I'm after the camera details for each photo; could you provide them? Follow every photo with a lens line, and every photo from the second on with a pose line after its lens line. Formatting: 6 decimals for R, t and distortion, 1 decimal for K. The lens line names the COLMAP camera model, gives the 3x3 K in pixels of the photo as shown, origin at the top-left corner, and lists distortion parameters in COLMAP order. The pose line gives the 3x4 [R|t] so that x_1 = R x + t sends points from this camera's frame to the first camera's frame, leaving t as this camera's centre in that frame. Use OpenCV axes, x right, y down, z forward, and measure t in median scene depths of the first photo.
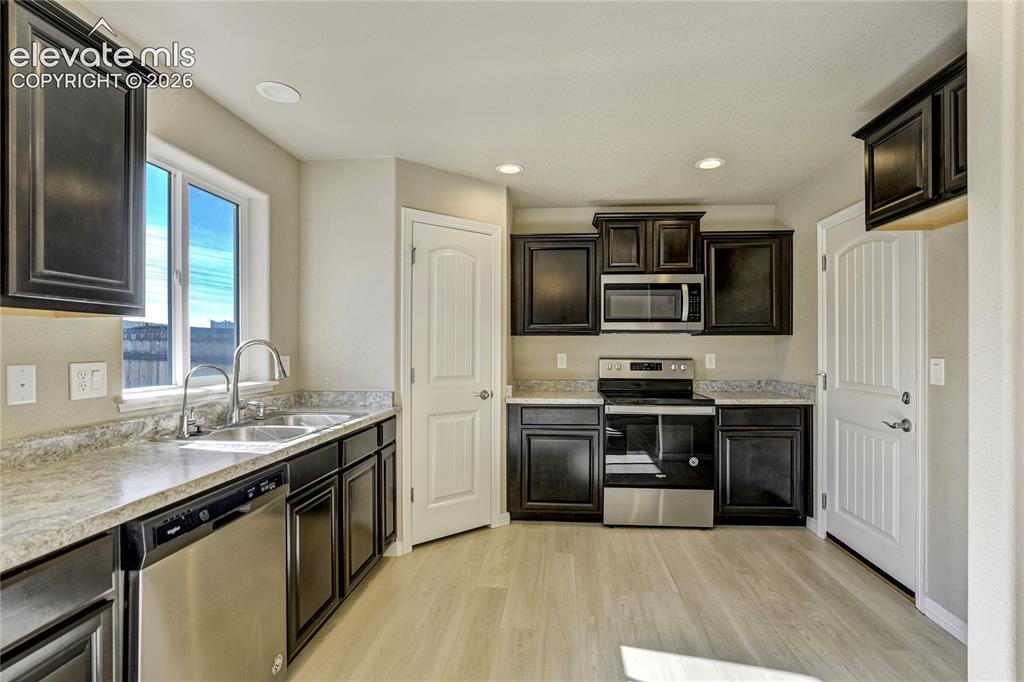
lens RADIAL K [[480.8, 0, 521.5], [0, 480.8, 345.8], [0, 0, 1]] dist [-0.035928, 0.013107]
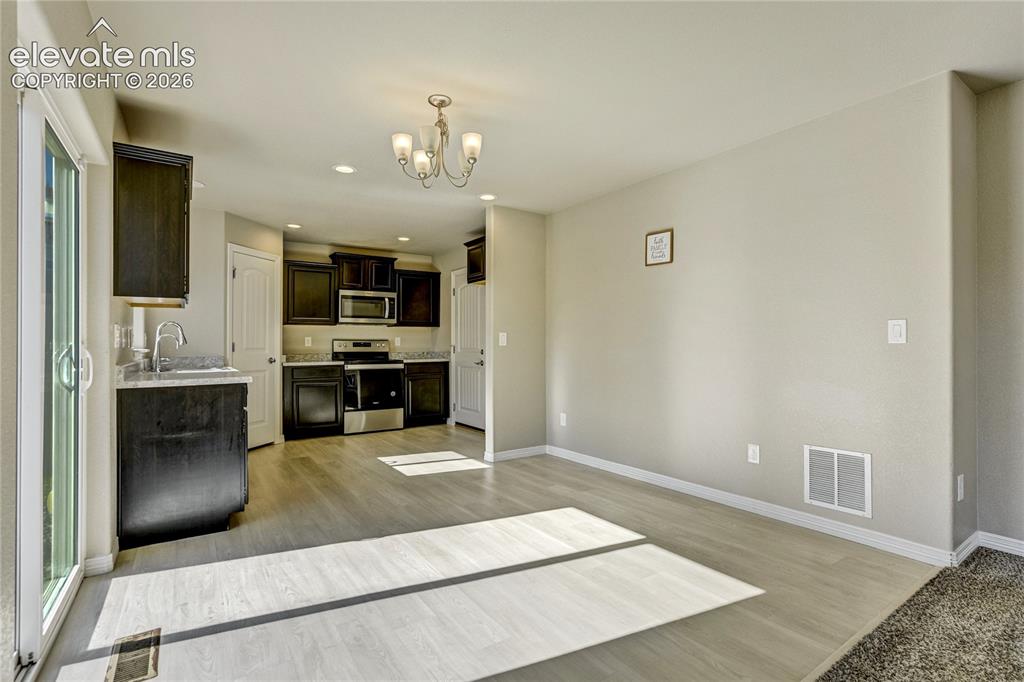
lens RADIAL K [[480.8, 0, 519.6], [0, 480.8, 341.2], [0, 0, 1]] dist [-0.035928, 0.013107]
pose [[0.769080, -0.000459, 0.639152, -0.480714], [0.004414, 0.999980, -0.004595, 0.050876], [-0.639137, 0.006355, 0.769067, -0.797433]]
